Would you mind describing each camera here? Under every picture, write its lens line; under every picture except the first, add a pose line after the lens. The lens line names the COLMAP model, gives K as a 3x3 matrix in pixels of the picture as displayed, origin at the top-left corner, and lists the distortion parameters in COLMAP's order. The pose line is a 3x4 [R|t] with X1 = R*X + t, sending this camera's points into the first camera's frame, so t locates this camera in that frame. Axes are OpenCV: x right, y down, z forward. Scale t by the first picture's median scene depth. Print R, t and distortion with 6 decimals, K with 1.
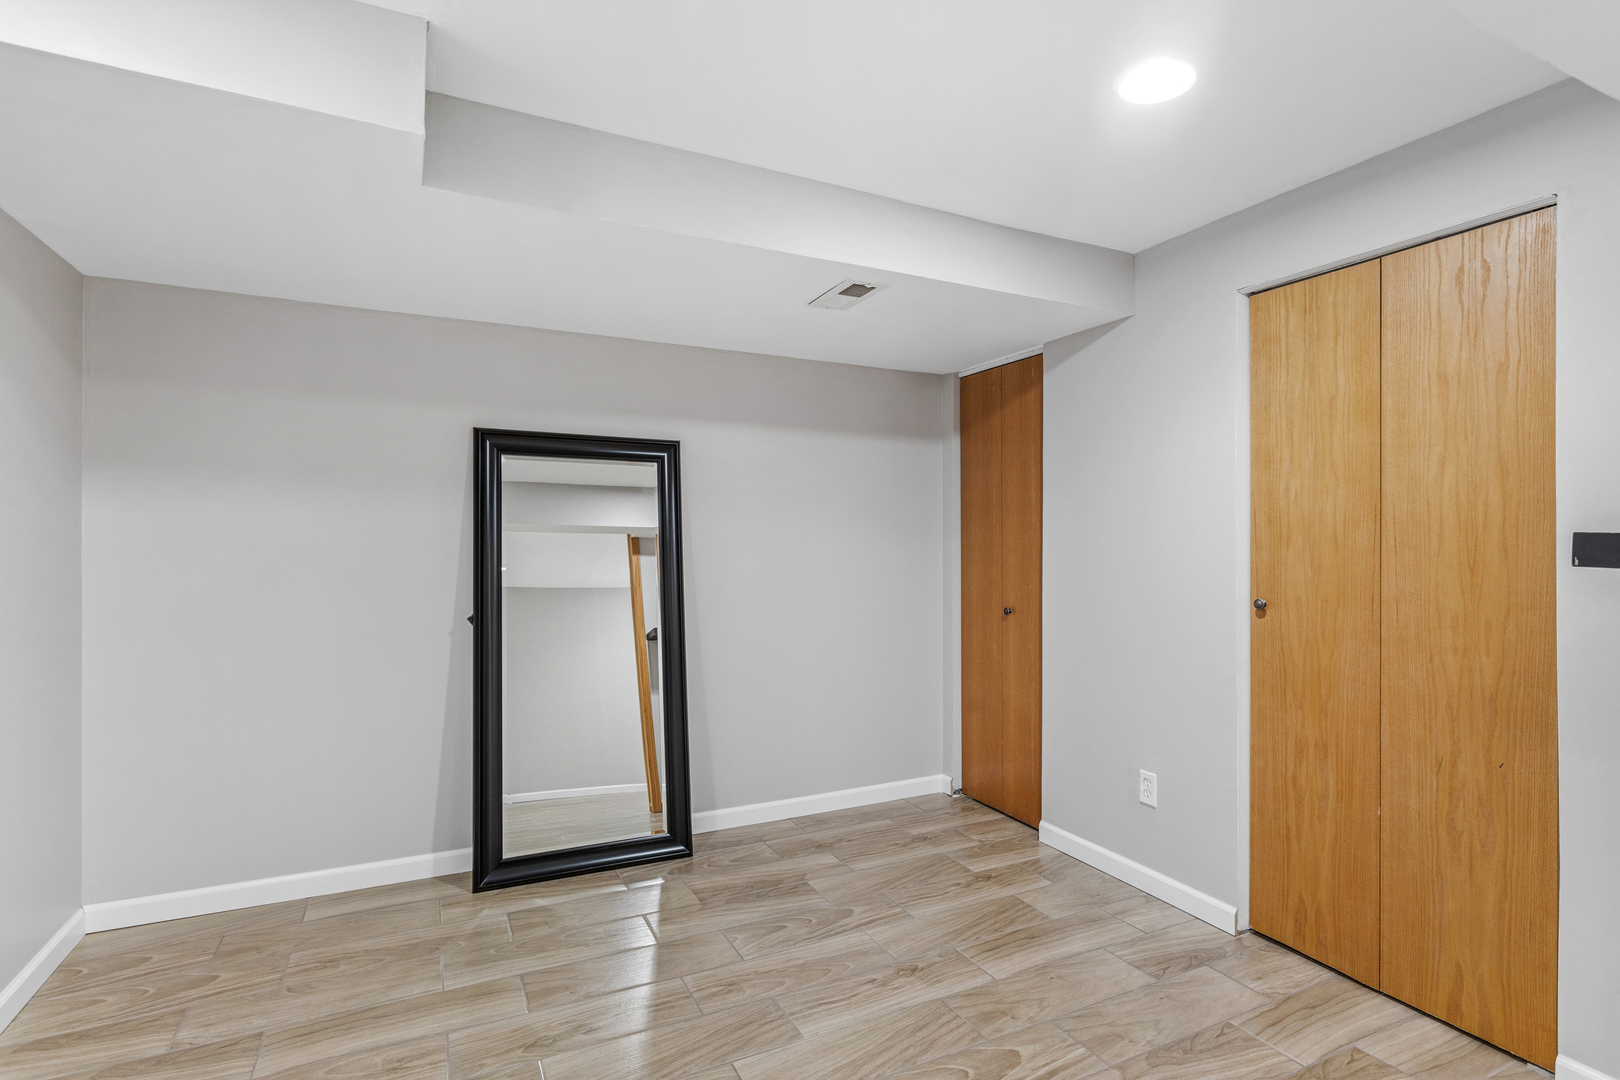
lens RADIAL K [[770.8, 0, 803.7], [0, 770.8, 541.6], [0, 0, 1]] dist [-0.002516, -0.000135]
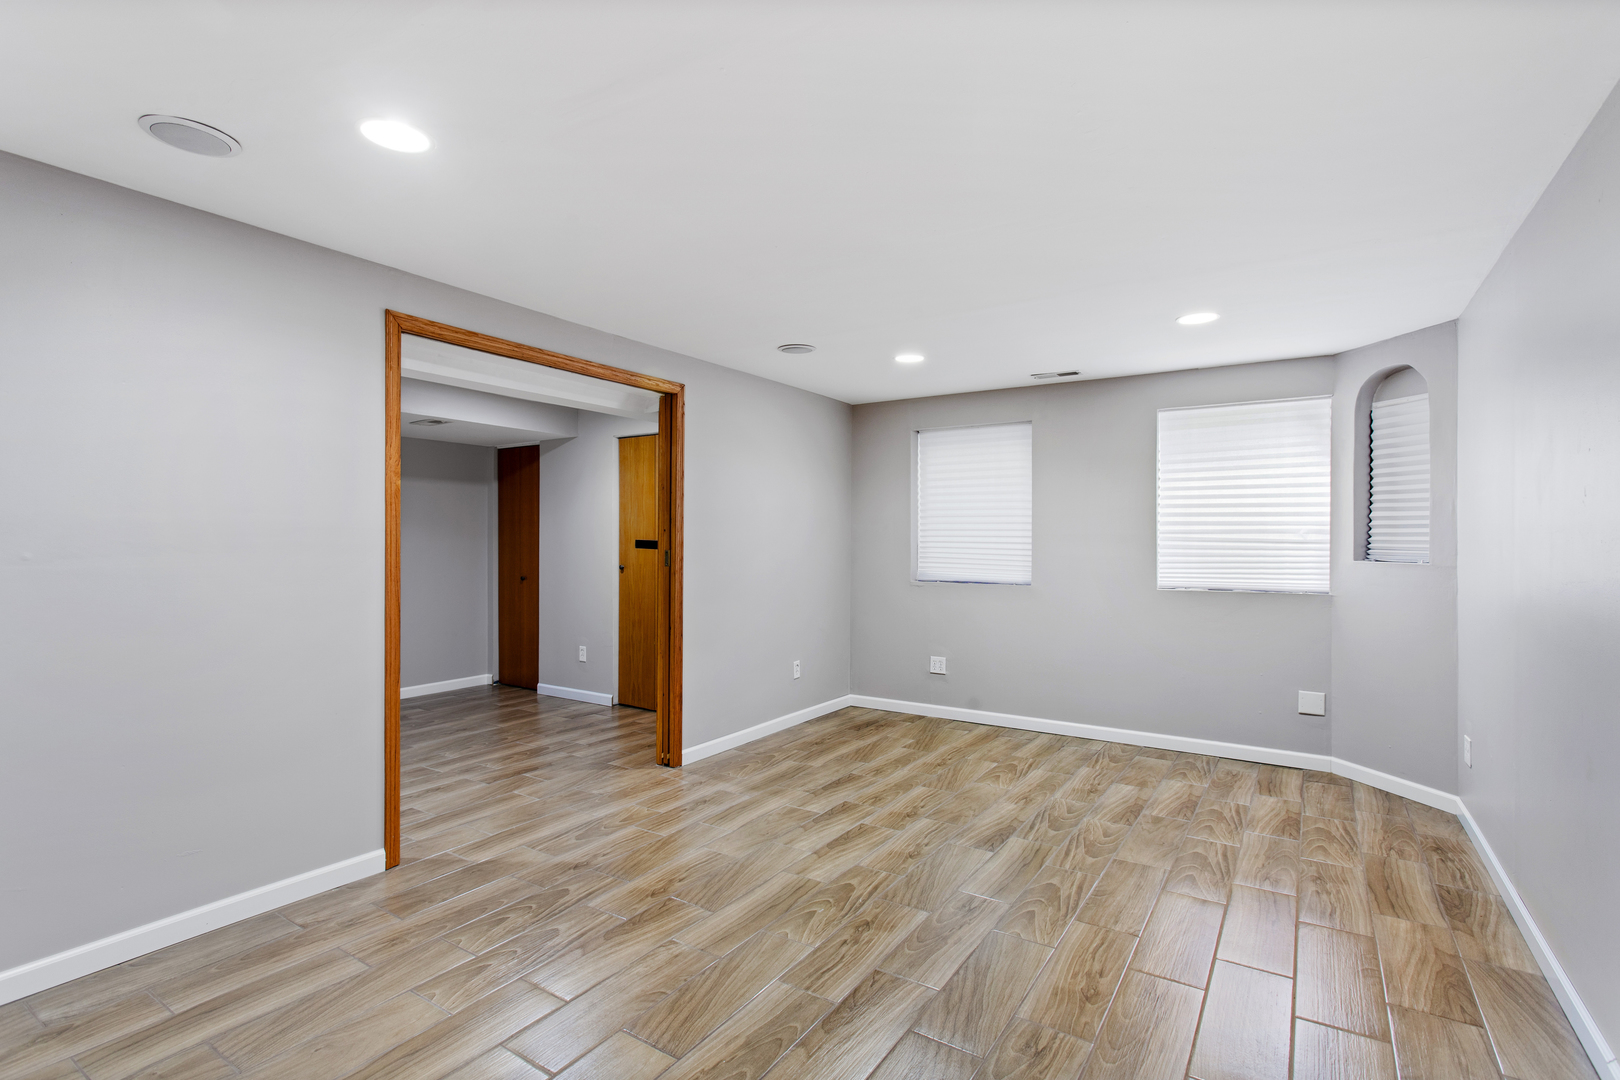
lens RADIAL K [[770.8, 0, 806.7], [0, 770.8, 540.4], [0, 0, 1]] dist [-0.002516, -0.000135]
pose [[0.859046, 0.003776, 0.511885, -0.114262], [-0.002316, 0.999991, -0.003491, 0.002874], [-0.511894, 0.001814, 0.859047, -1.070487]]
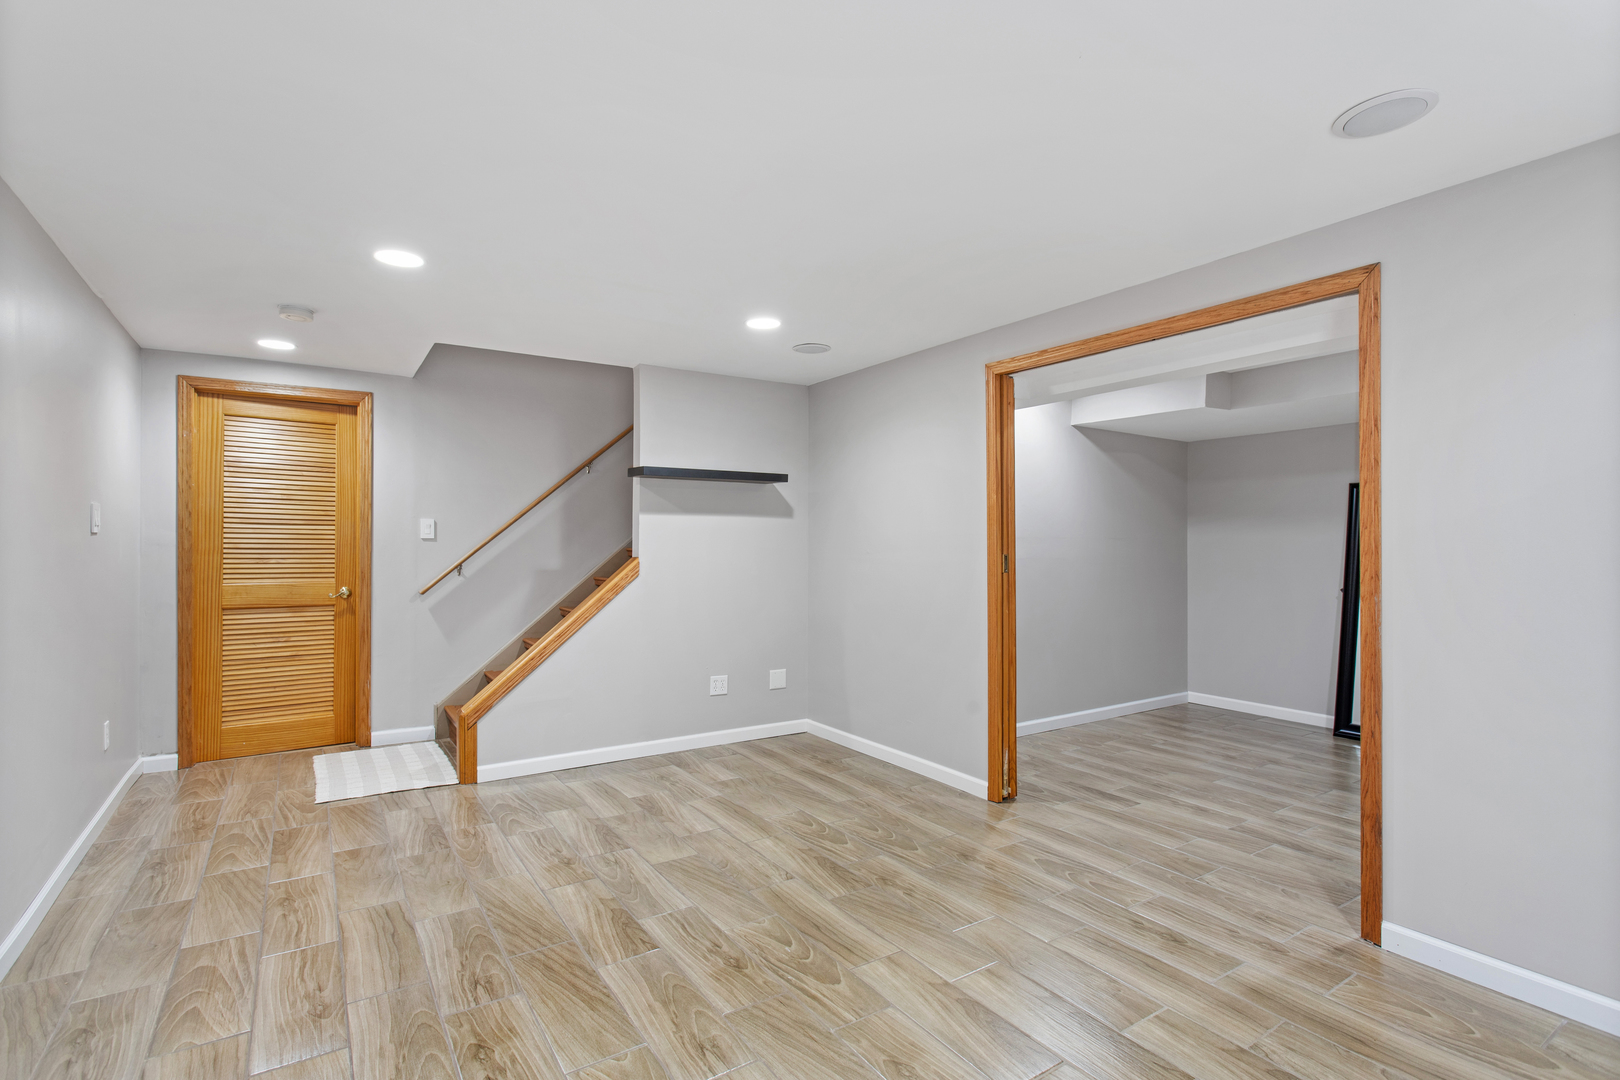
lens RADIAL K [[770.8, 0, 811.2], [0, 770.8, 541.8], [0, 0, 1]] dist [-0.002516, -0.000135]
pose [[0.132017, -0.002326, -0.991245, 1.120194], [-0.005078, 0.999983, -0.003023, 0.003388], [0.991234, 0.005433, 0.132003, -0.418940]]
